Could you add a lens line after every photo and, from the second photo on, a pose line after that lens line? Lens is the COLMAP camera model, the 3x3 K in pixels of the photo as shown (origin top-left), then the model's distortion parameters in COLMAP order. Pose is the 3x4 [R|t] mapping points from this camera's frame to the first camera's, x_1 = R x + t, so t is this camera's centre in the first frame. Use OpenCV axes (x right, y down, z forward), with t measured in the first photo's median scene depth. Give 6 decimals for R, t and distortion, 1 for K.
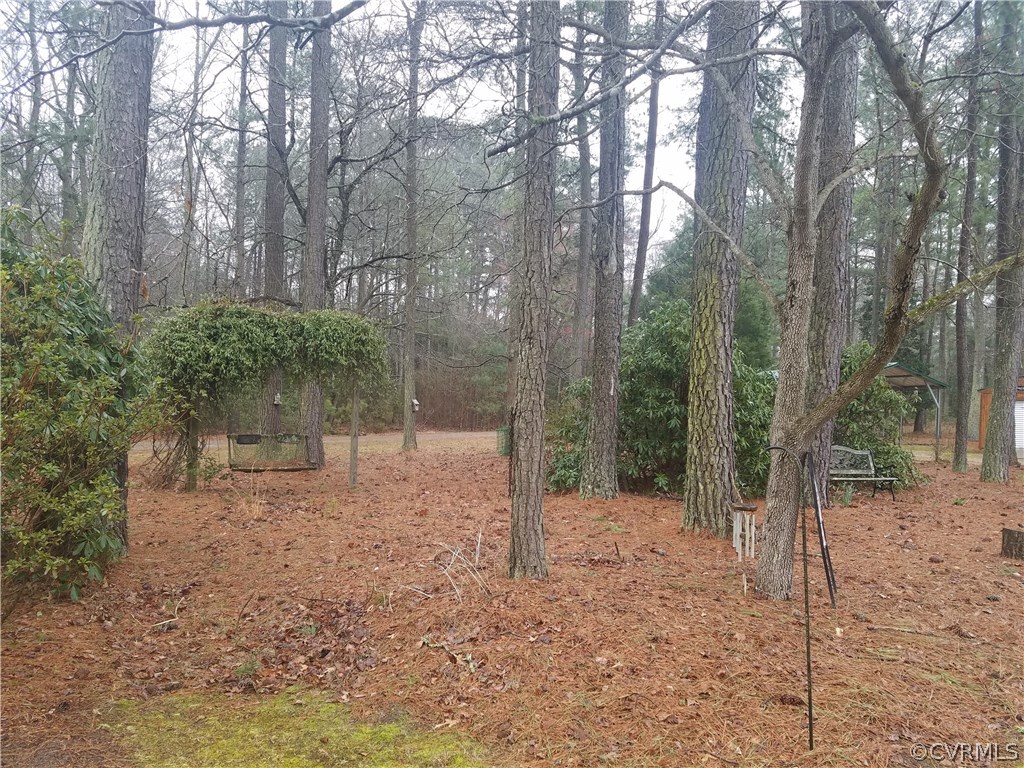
lens RADIAL K [[776.5, 0, 507.1], [0, 776.5, 391.2], [0, 0, 1]] dist [0.080438, -0.081751]
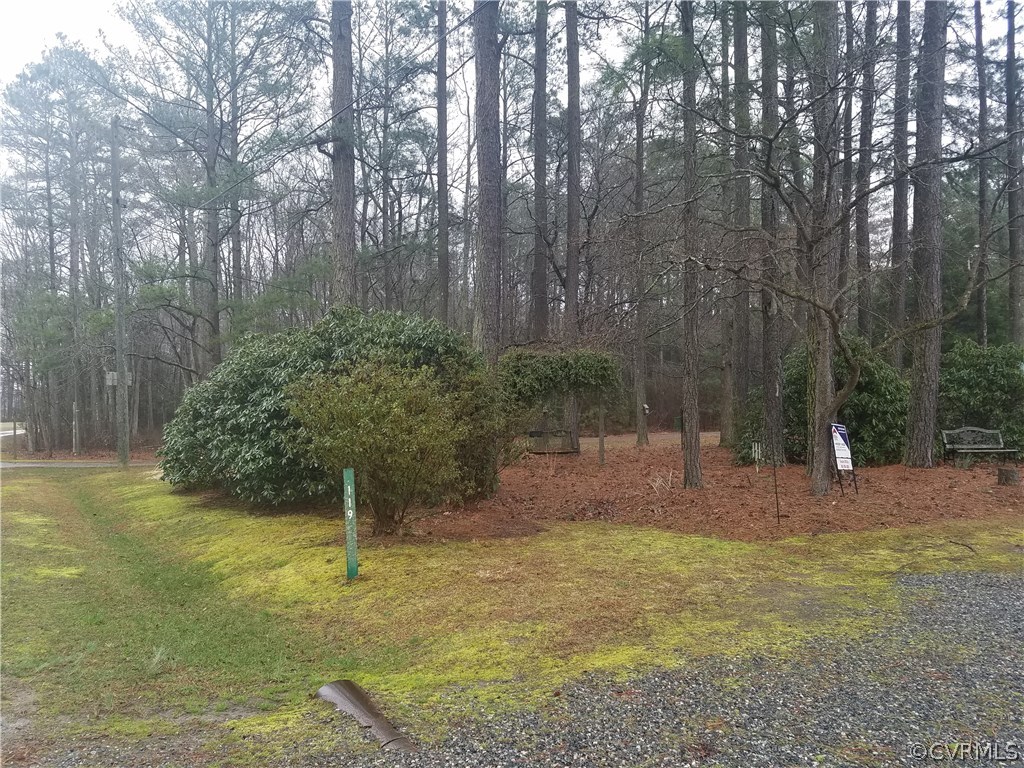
lens RADIAL K [[776.5, 0, 509.4], [0, 776.5, 394.4], [0, 0, 1]] dist [0.080438, -0.081751]
pose [[0.954723, -0.043906, -0.294240, 0.077602], [0.043026, 0.999029, -0.009464, -0.005571], [0.294370, -0.003624, 0.955685, -0.481178]]
